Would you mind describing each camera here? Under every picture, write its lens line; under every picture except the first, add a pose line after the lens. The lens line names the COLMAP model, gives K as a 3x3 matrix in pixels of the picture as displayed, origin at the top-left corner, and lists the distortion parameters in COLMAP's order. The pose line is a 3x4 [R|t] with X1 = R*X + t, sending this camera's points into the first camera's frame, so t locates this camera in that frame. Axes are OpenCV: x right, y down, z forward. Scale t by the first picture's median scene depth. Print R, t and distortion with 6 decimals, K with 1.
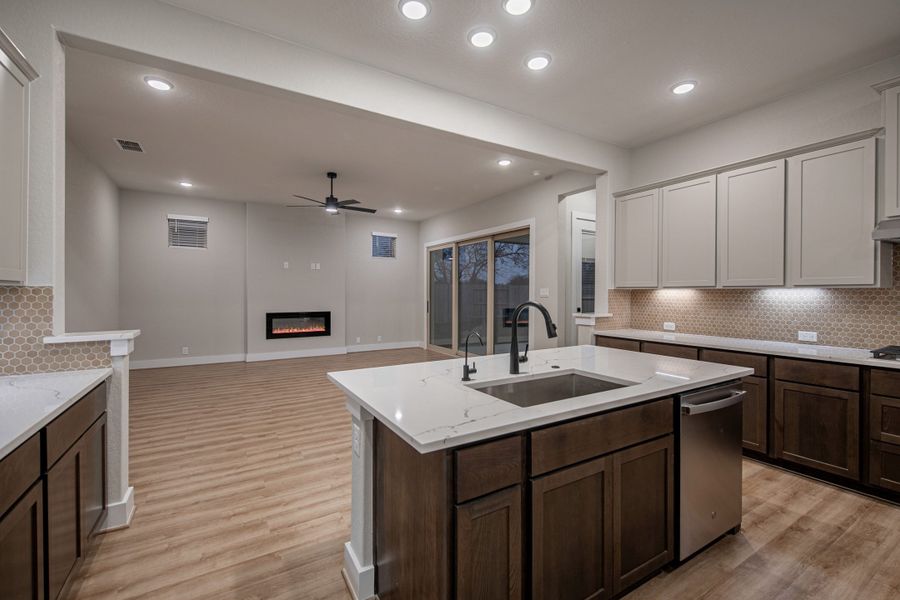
lens RADIAL K [[383.0, 0, 450.5], [0, 383.0, 296.0], [0, 0, 1]] dist [0.013885, -0.005186]
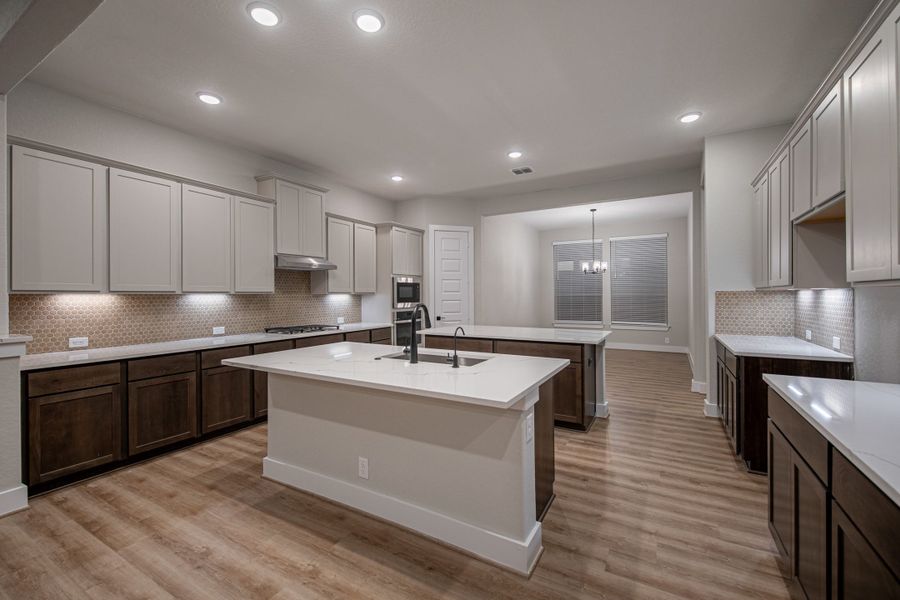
lens RADIAL K [[378.1, 0, 450.8], [0, 378.1, 295.2], [0, 0, 1]] dist [0.008940, -0.000784]
pose [[-0.485435, 0.003180, 0.874267, -0.484014], [0.014922, 0.999878, 0.004648, -0.008170], [-0.874146, 0.015302, -0.485423, 0.762865]]
